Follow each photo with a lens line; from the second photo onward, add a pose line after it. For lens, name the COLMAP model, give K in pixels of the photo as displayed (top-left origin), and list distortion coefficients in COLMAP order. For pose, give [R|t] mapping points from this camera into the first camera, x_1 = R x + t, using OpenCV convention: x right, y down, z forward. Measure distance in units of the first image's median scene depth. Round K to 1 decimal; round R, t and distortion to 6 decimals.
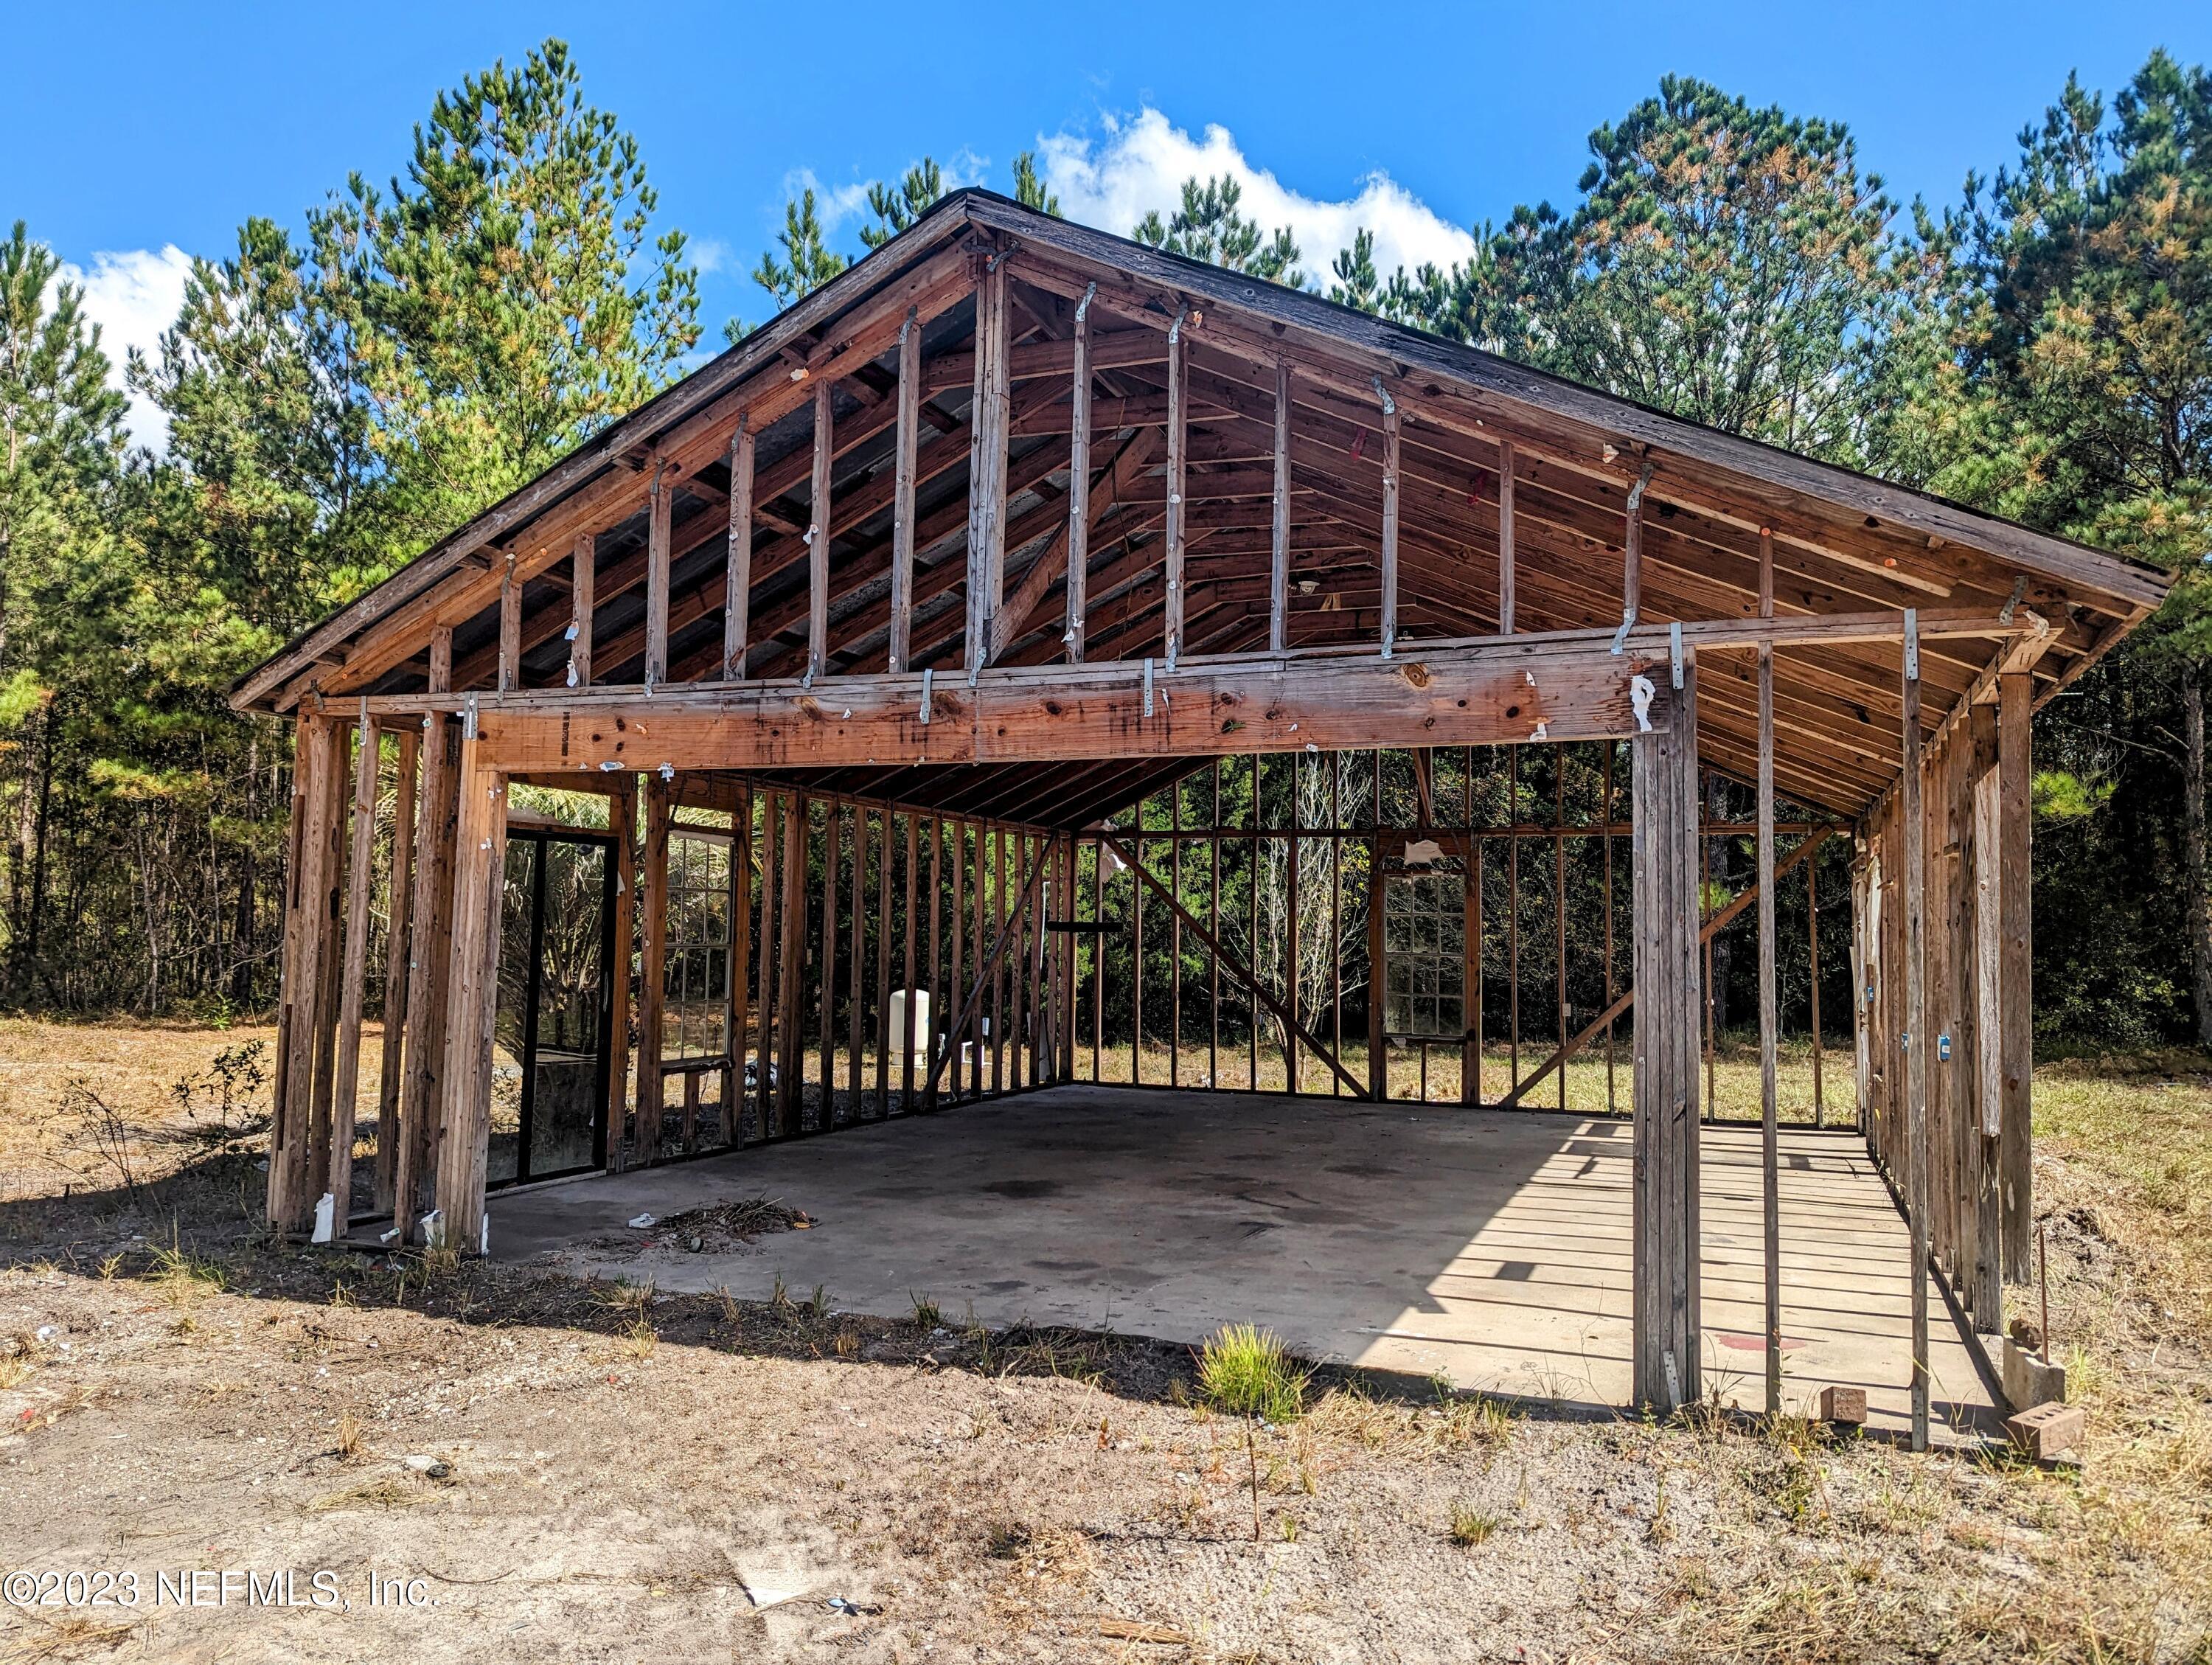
lens RADIAL K [[1561.4, 0, 1106.0], [0, 1561.4, 832.5], [0, 0, 1]] dist [0.005307, 0.004073]
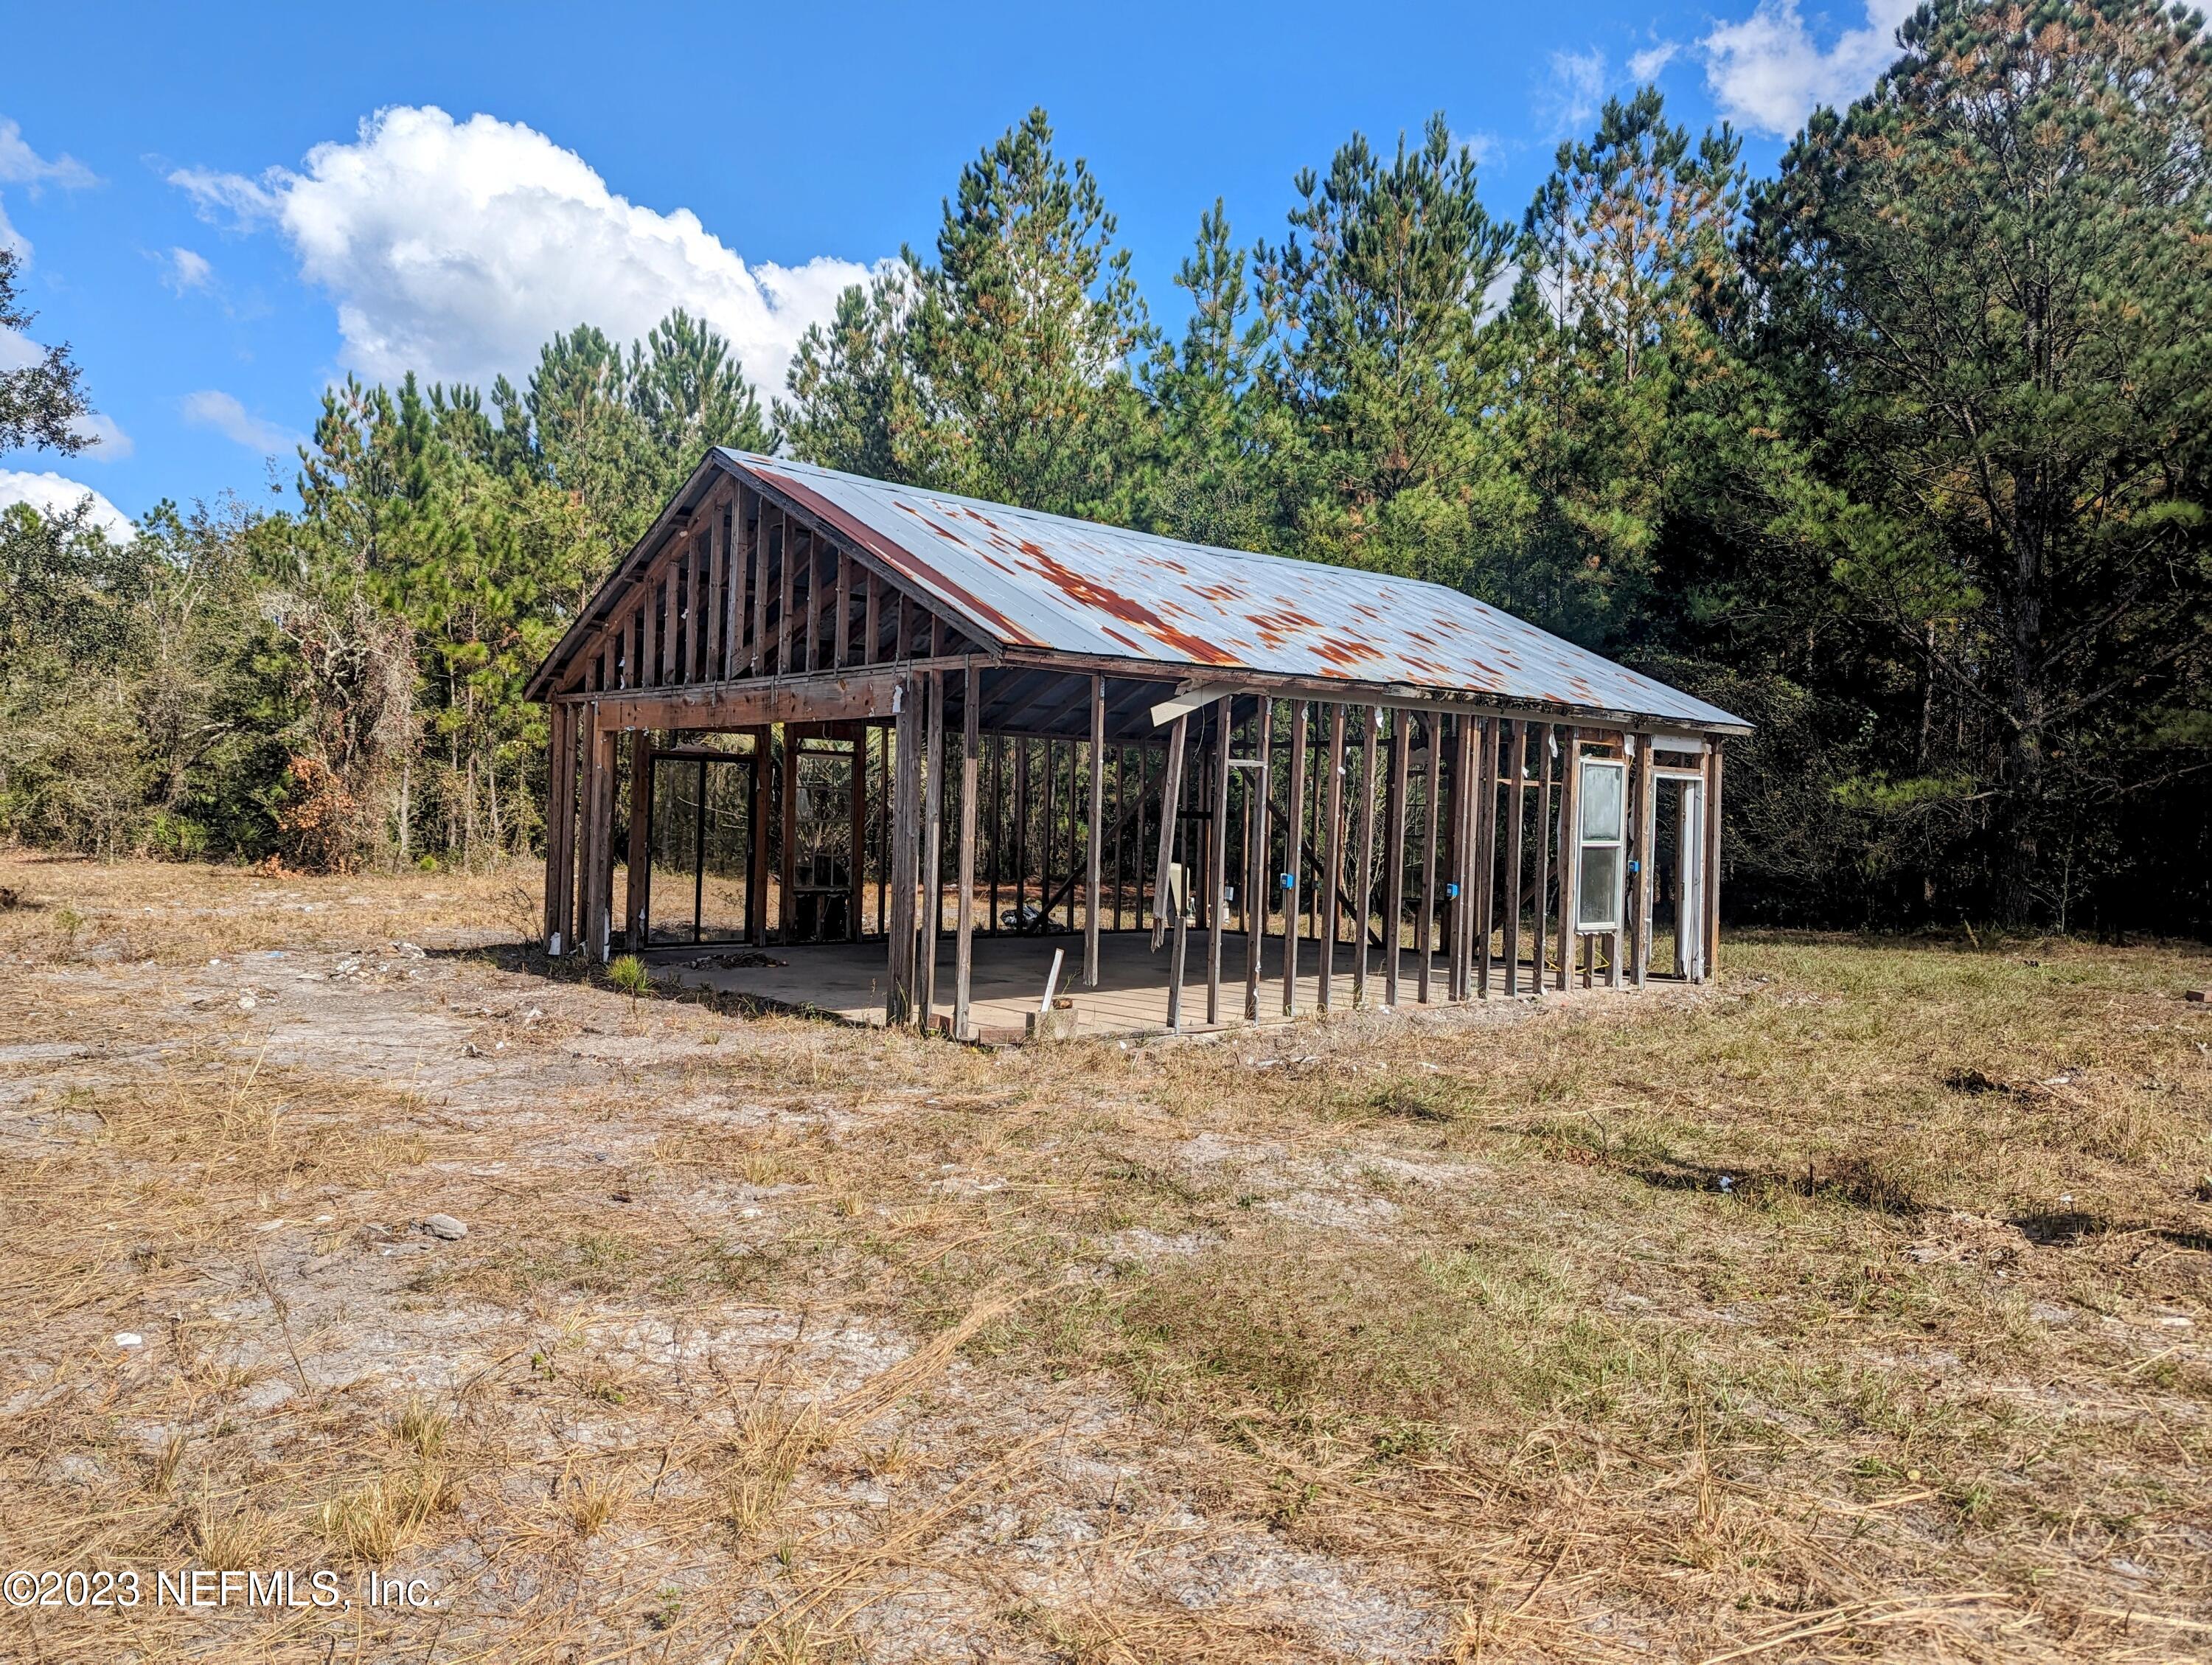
lens RADIAL K [[1545.6, 0, 1106.0], [0, 1545.6, 832.5], [0, 0, 1]] dist [0.053706, 0.001553]
pose [[0.893201, 0.012520, -0.449483, 0.237891], [0.018483, 0.997745, 0.064521, -0.005791], [0.449277, -0.065937, 0.890956, -0.114330]]
